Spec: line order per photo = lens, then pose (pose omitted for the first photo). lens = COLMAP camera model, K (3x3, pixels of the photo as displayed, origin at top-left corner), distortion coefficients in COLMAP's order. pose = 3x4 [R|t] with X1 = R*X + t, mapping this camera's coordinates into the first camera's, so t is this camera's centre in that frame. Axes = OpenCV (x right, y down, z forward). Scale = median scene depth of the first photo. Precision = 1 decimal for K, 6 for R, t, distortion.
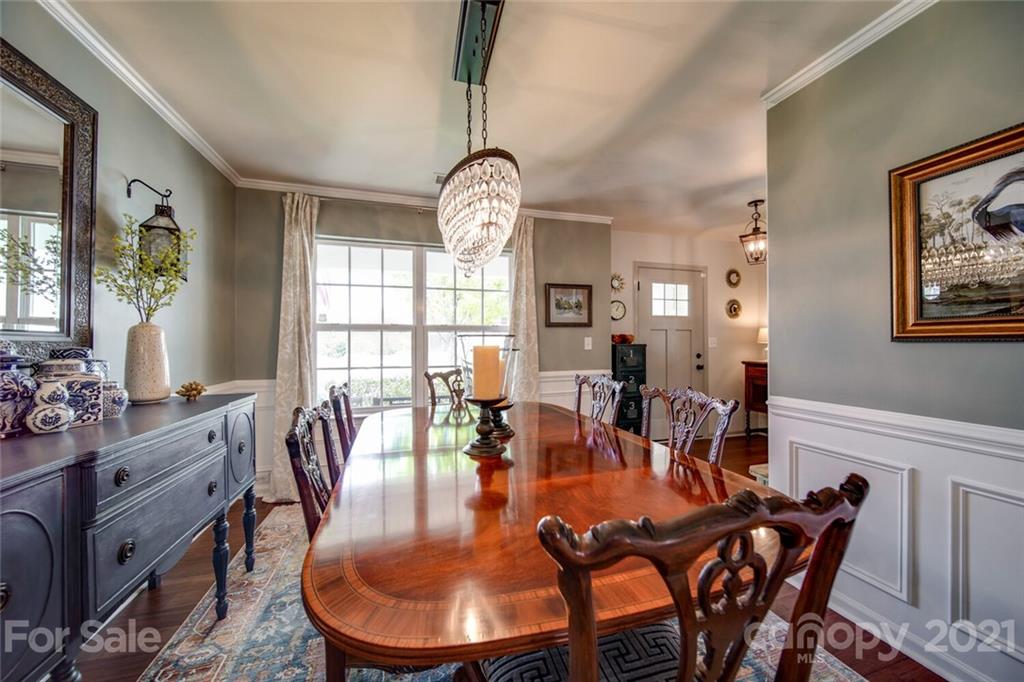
lens RADIAL K [[360.2, 0, 514.8], [0, 360.2, 343.7], [0, 0, 1]] dist [-0.001496, -0.000666]
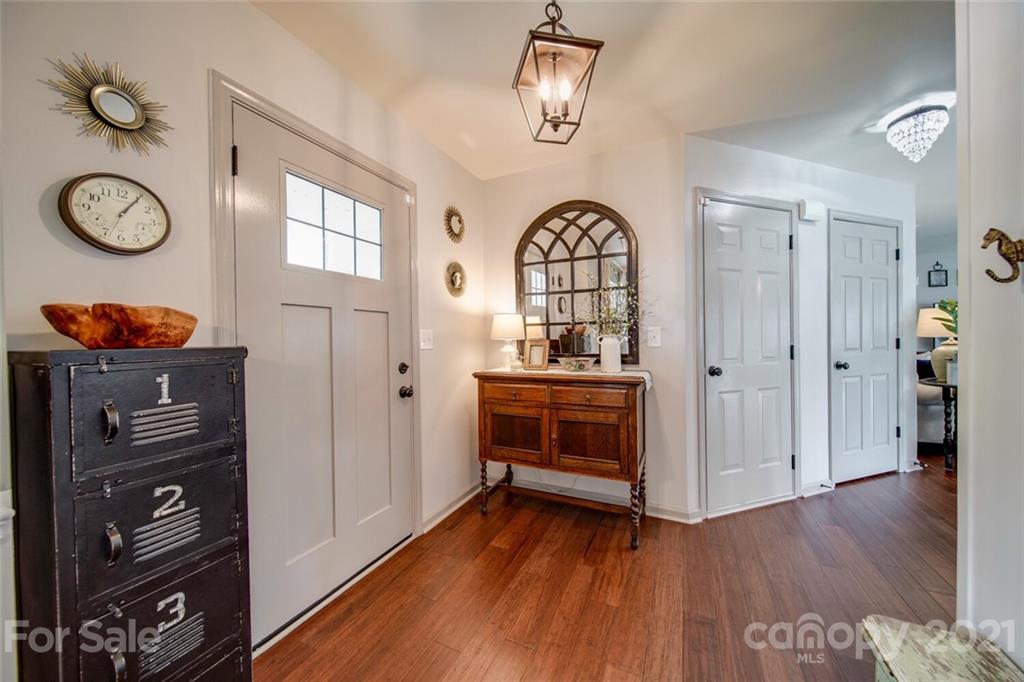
lens RADIAL K [[360.2, 0, 511.3], [0, 360.2, 343.4], [0, 0, 1]] dist [-0.001496, -0.000666]
pose [[0.672206, -0.014361, 0.740225, 0.265987], [0.009754, 0.999897, 0.010541, -0.002224], [-0.740300, 0.000134, 0.672277, 0.596827]]
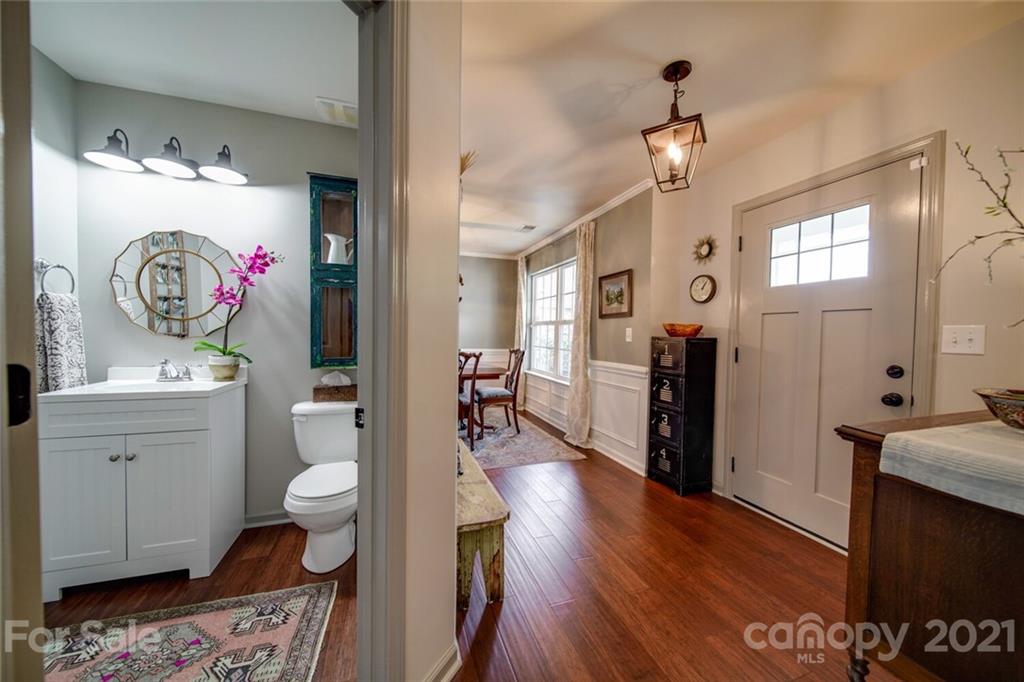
lens RADIAL K [[360.2, 0, 508.0], [0, 360.2, 342.3], [0, 0, 1]] dist [-0.001496, -0.000666]
pose [[0.026257, 0.033354, -0.999099, 0.927087], [-0.011113, 0.999391, 0.033072, -0.007559], [0.999593, 0.010235, 0.026612, 0.575550]]
